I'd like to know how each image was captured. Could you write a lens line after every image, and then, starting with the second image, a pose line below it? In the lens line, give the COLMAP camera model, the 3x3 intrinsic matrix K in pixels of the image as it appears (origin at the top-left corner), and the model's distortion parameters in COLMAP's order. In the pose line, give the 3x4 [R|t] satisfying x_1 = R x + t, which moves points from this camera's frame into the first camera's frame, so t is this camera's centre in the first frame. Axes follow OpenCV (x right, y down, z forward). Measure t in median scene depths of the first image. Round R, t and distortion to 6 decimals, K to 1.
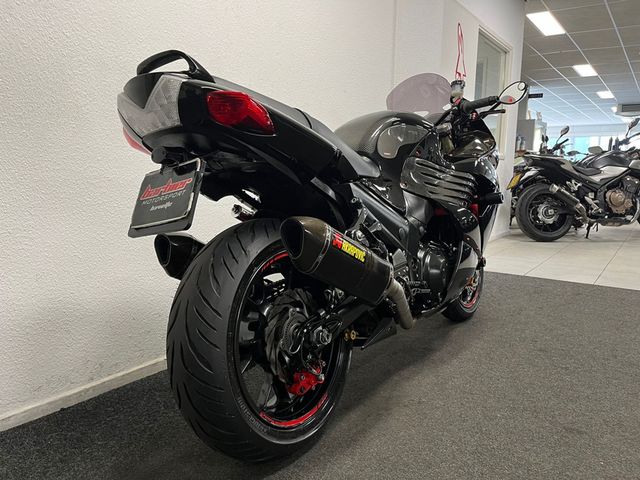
lens RADIAL K [[498.6, 0, 318.9], [0, 498.6, 267.7], [0, 0, 1]] dist [0.002819, -0.068347]
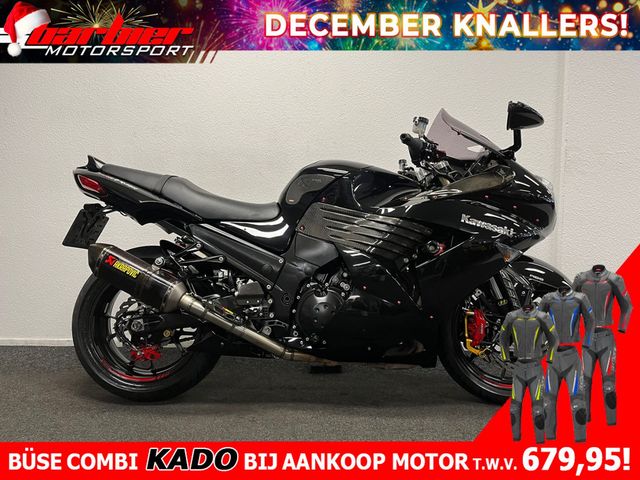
lens RADIAL K [[487.7, 0, 321.1], [0, 487.7, 249.2], [0, 0, 1]] dist [0.003408, -0.001052]
pose [[0.532091, 0.069828, -0.843803, 0.880383], [-0.154782, 0.987821, -0.015858, -0.087166], [0.832419, 0.139044, 0.536419, 0.369038]]
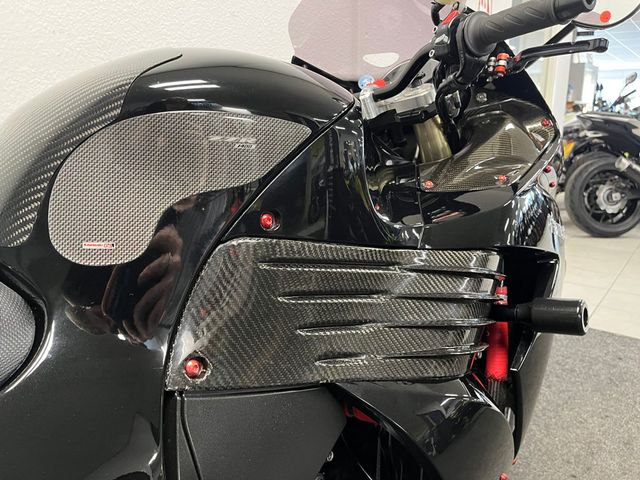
lens RADIAL K [[498.6, 0, 318.9], [0, 498.6, 267.7], [0, 0, 1]] dist [0.002819, -0.068347]
pose [[0.998155, -0.002544, -0.060671, 0.196450], [0.008193, 0.995630, 0.093031, -0.187157], [0.060169, -0.093356, 0.993813, 0.608663]]
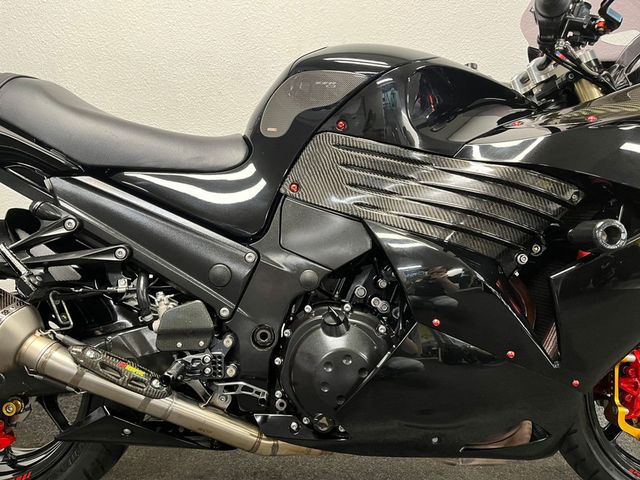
lens RADIAL K [[487.7, 0, 321.1], [0, 487.7, 249.2], [0, 0, 1]] dist [0.003408, -0.001052]
pose [[0.561275, 0.143896, -0.815024, 0.489931], [-0.158539, 0.985226, 0.064766, -0.110924], [0.812303, 0.092861, 0.575796, 0.583439]]
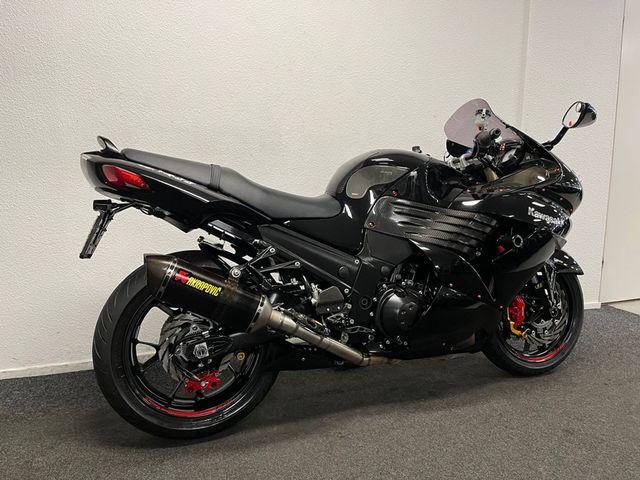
lens RADIAL K [[488.8, 0, 302.6], [0, 488.8, 240.2], [0, 0, 1]] dist [0.007324, 0.002559]
pose [[0.802689, 0.086084, -0.590153, 0.519360], [-0.109227, 0.994010, -0.003570, -0.091021], [0.586311, 0.067326, 0.807284, 0.086964]]
